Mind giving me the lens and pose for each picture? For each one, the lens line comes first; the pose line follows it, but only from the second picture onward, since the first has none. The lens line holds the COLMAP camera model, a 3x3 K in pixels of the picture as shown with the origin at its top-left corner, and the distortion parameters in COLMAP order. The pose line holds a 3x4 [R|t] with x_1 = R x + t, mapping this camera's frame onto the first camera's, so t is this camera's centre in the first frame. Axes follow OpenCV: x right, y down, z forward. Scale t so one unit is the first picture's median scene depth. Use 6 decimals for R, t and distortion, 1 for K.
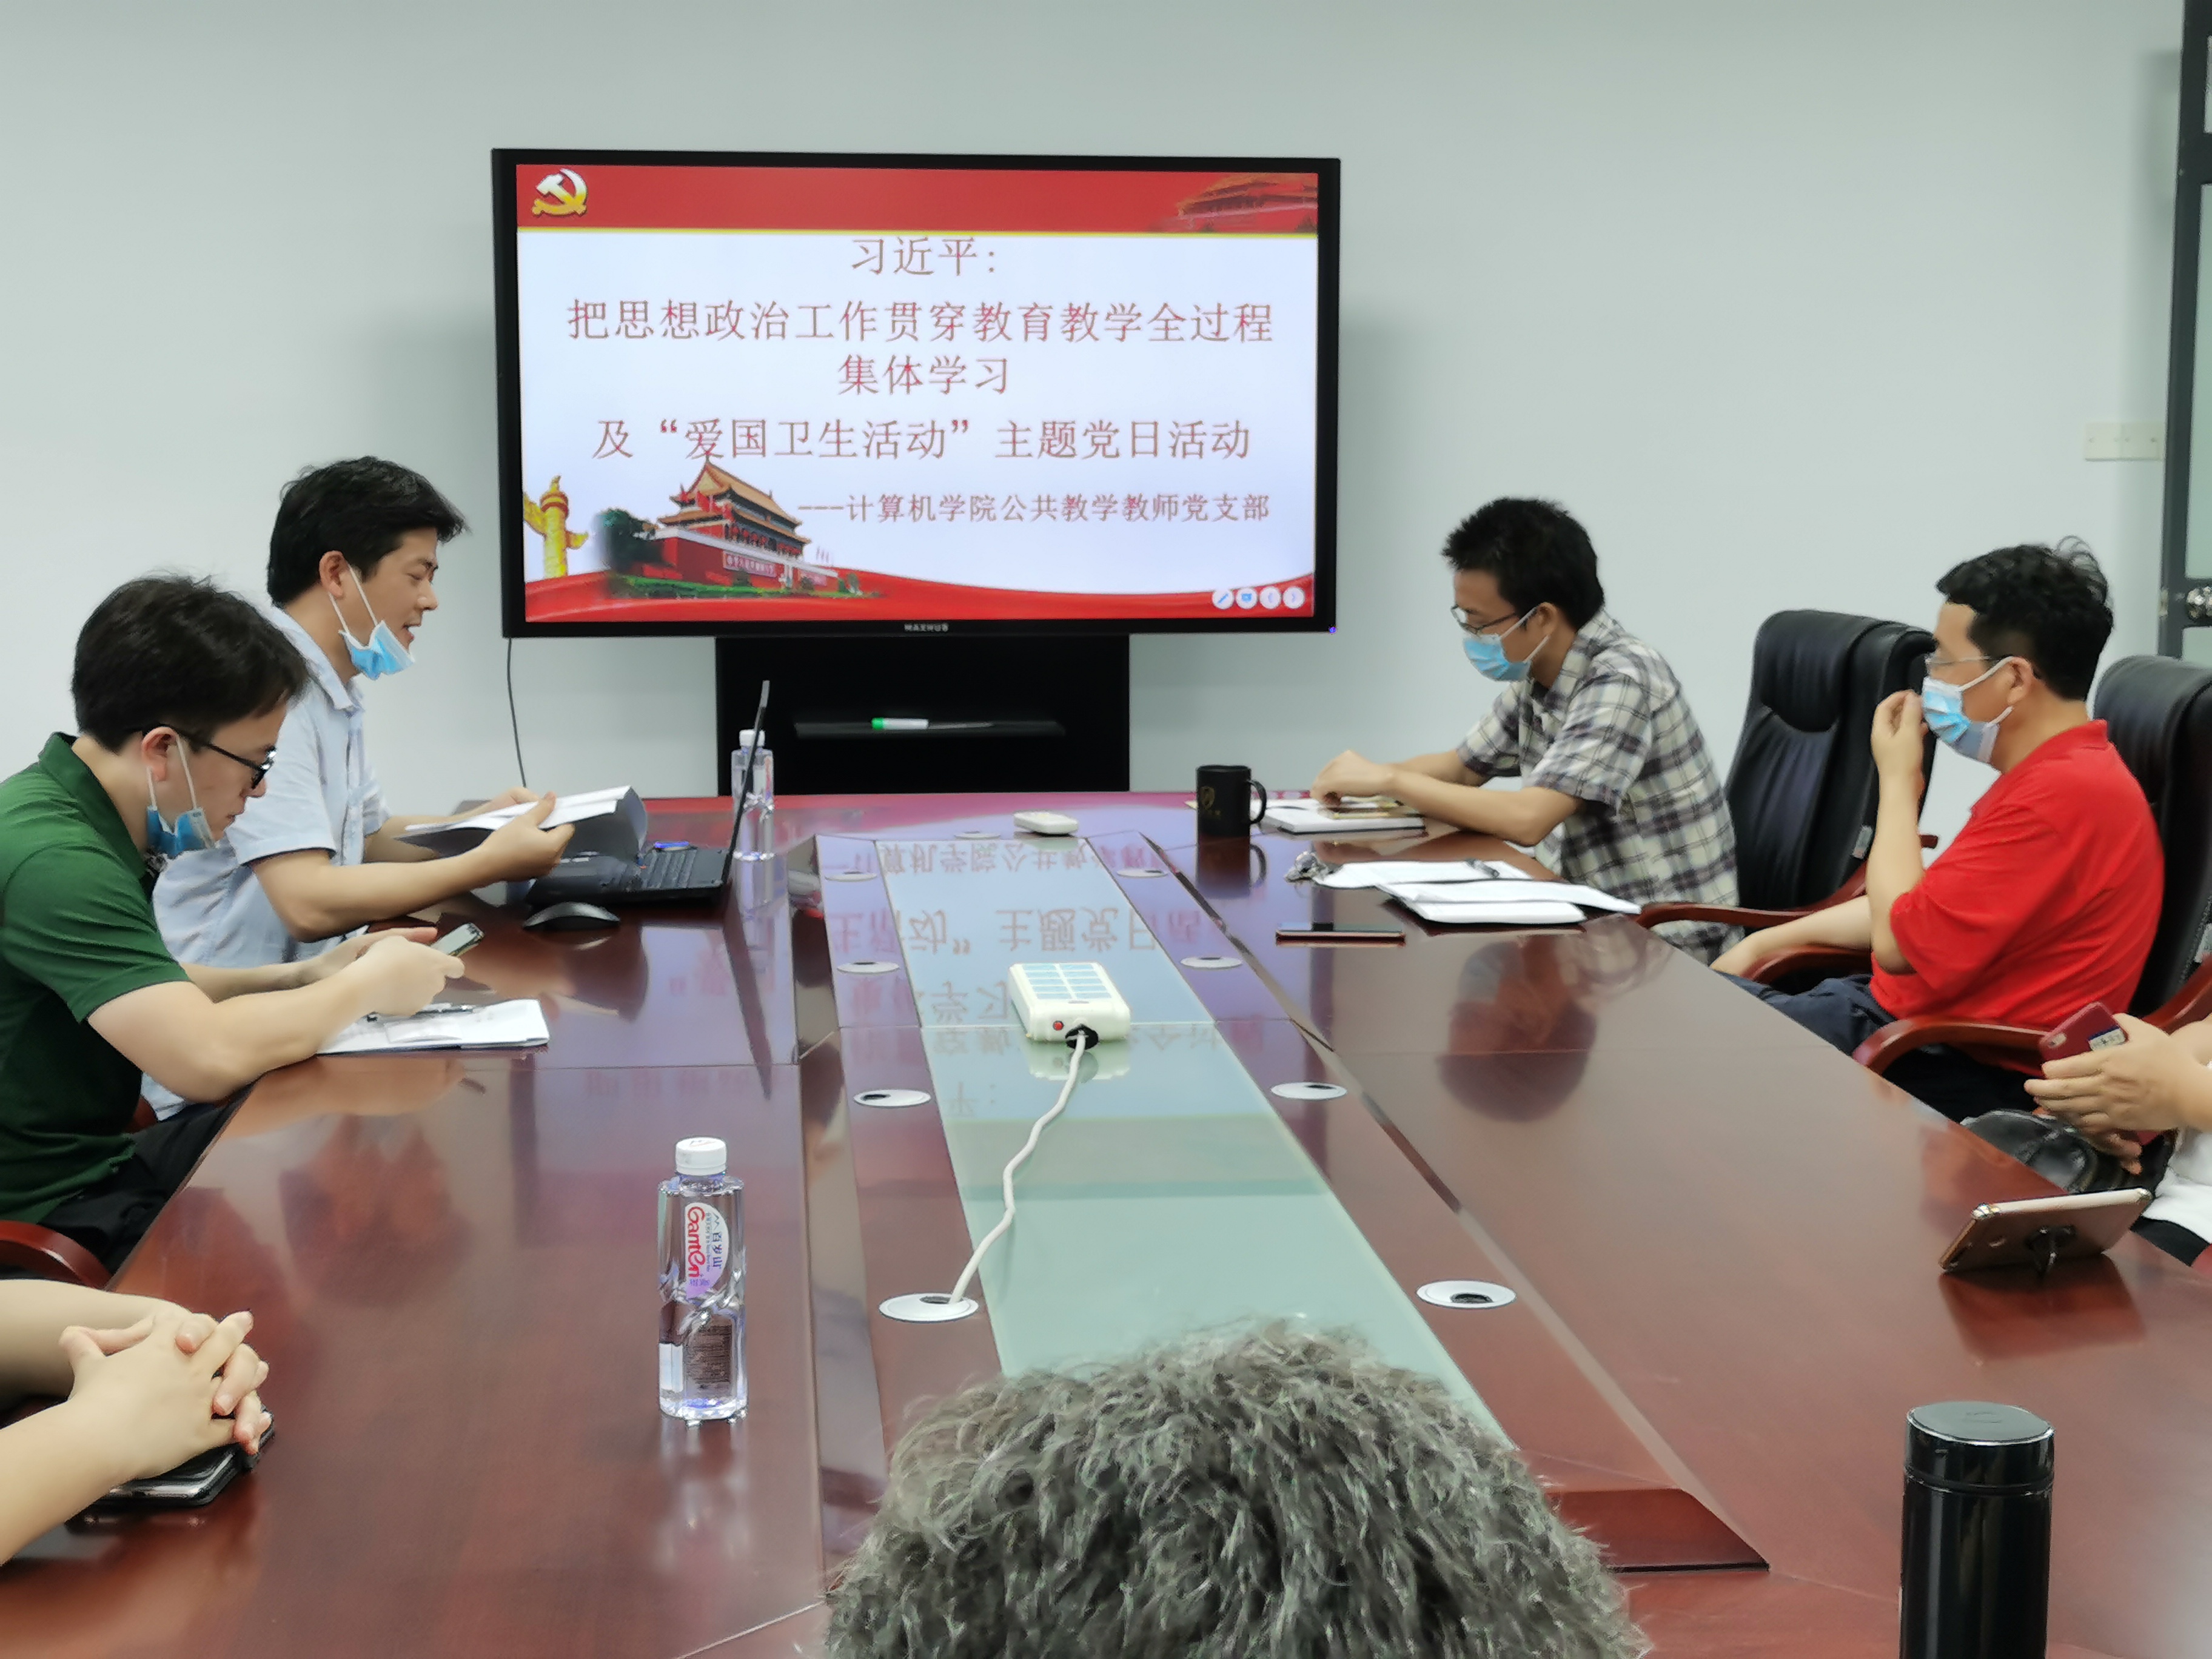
lens RADIAL K [[3488.4, 0, 1099.3], [0, 3488.4, 827.6], [0, 0, 1]] dist [0.054076, 0.000000]
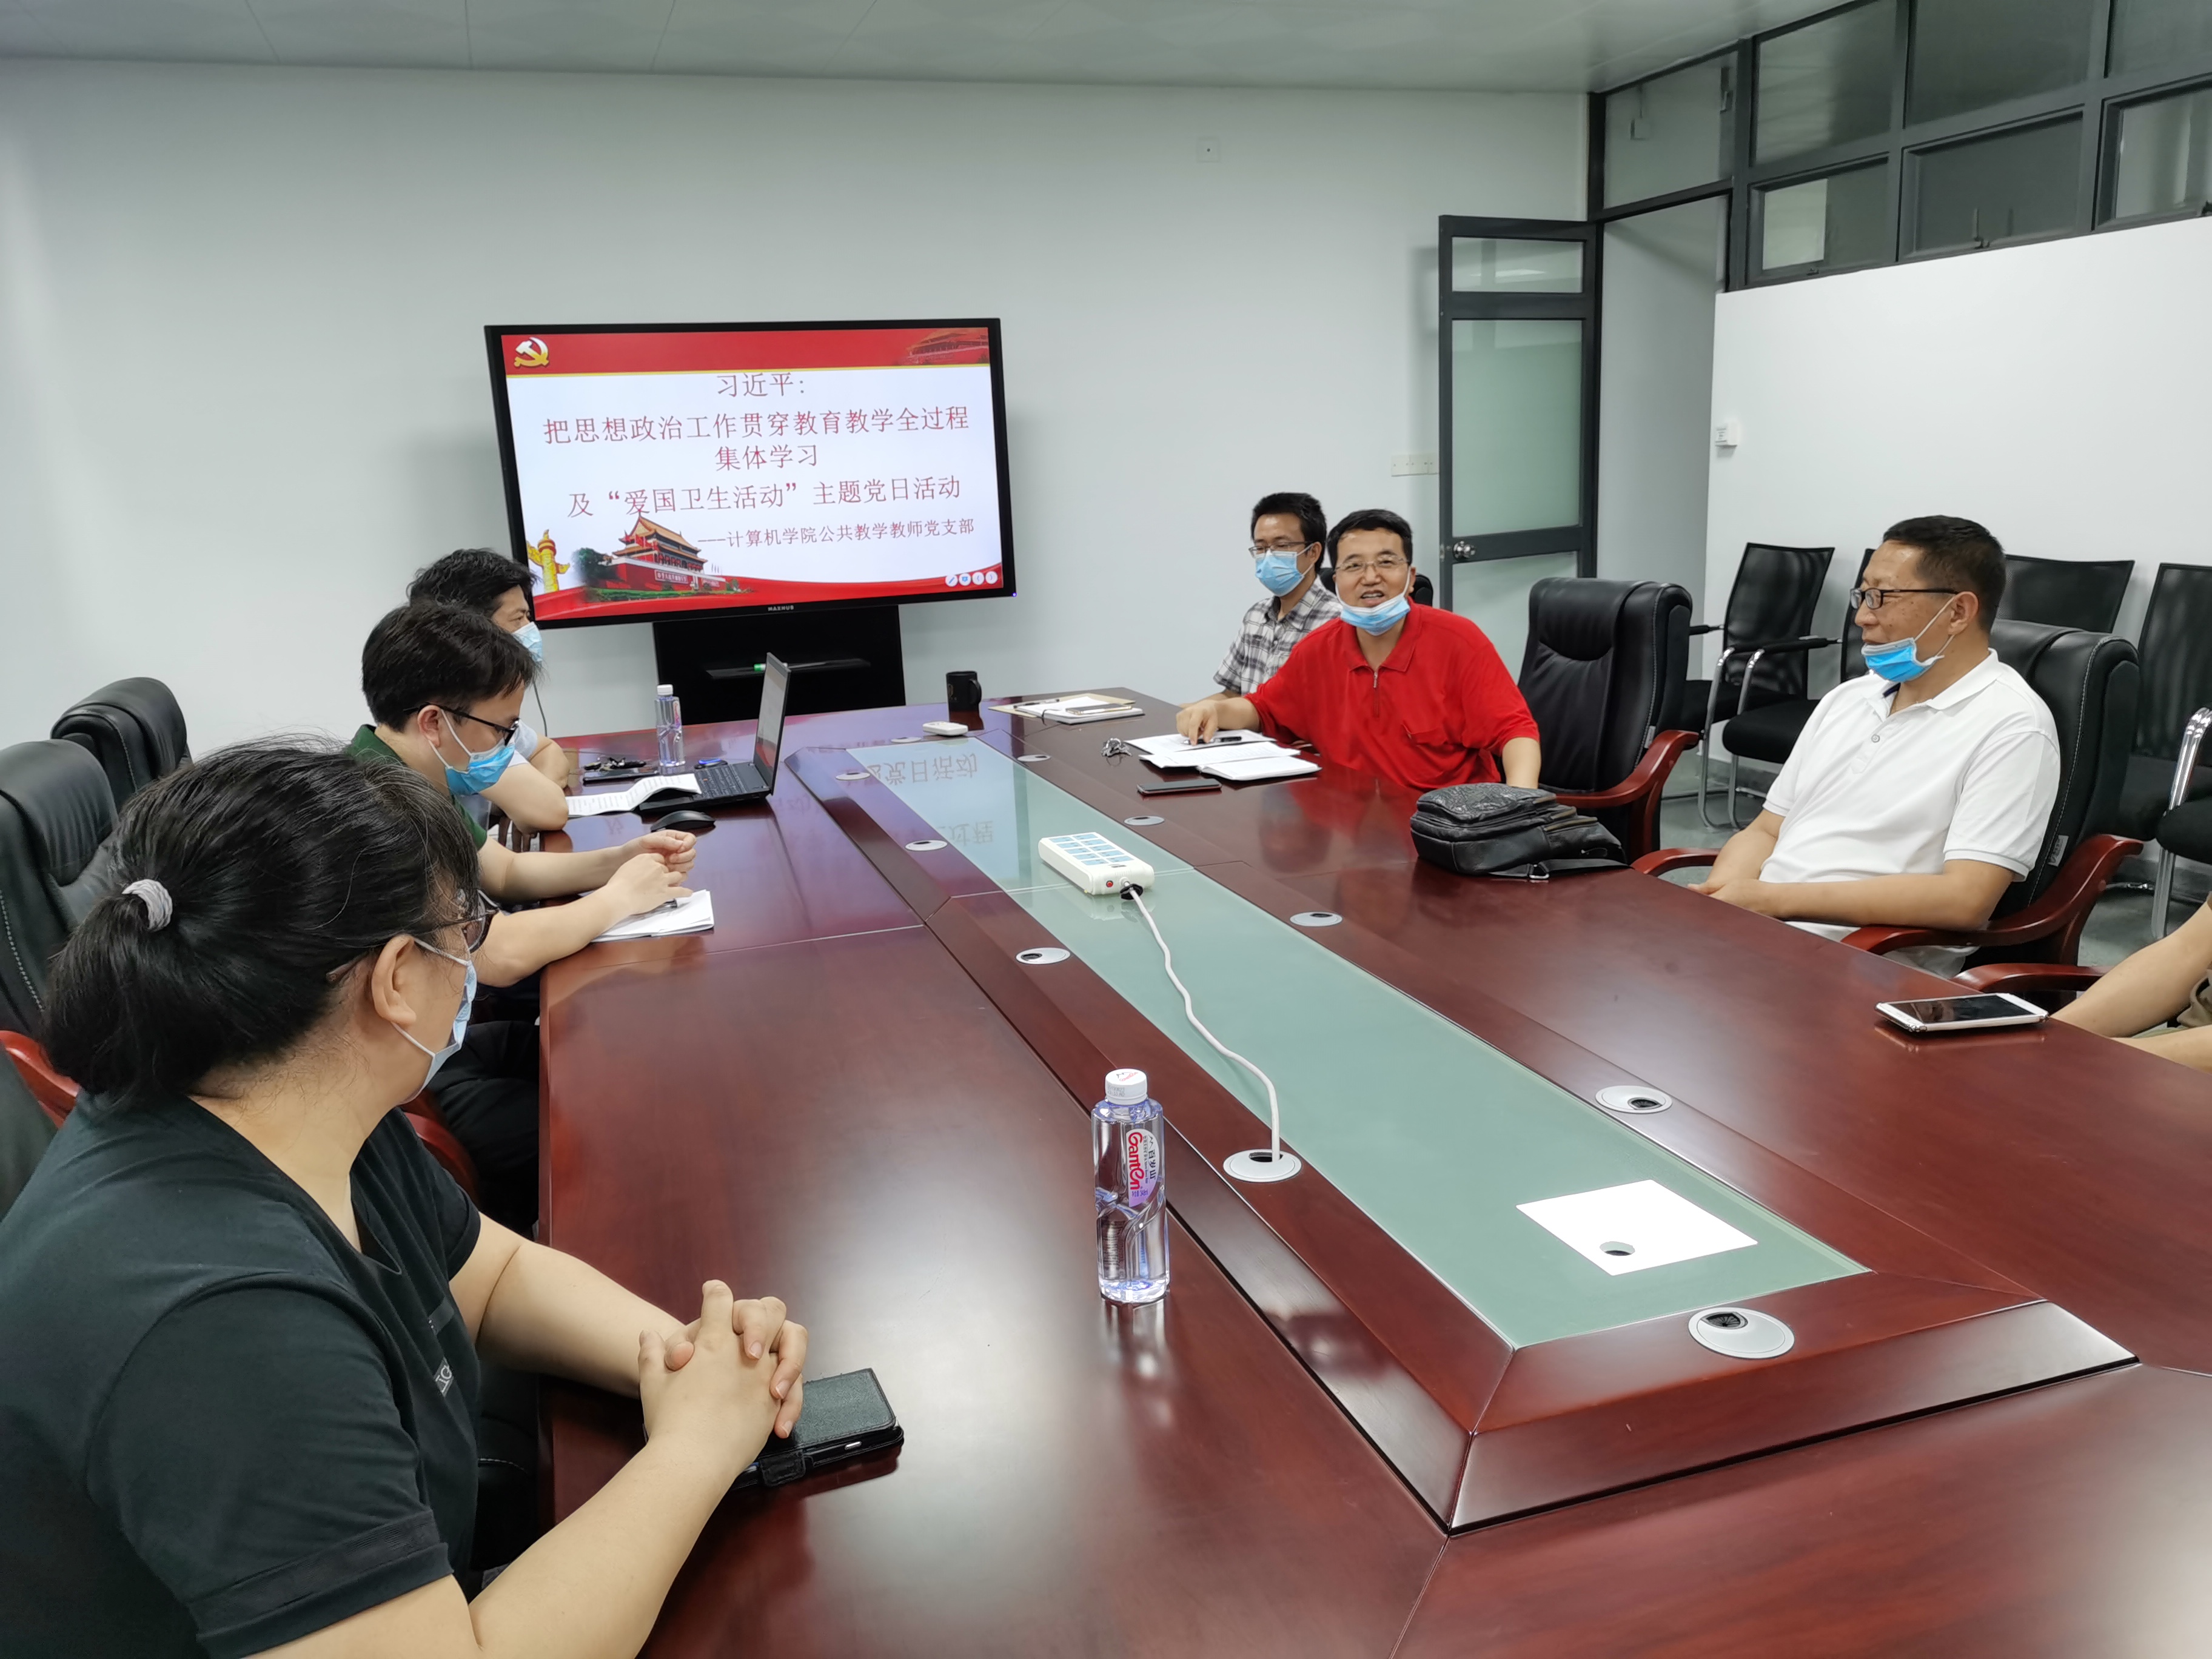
lens RADIAL K [[1706.4, 0, 1089.0], [0, 1706.4, 827.8], [0, 0, 1]] dist [0.044482, 0.003700]
pose [[0.975417, -0.091329, 0.200549, -0.081453], [0.074193, 0.993049, 0.091371, -0.016528], [-0.207500, -0.074245, 0.975413, 0.152742]]
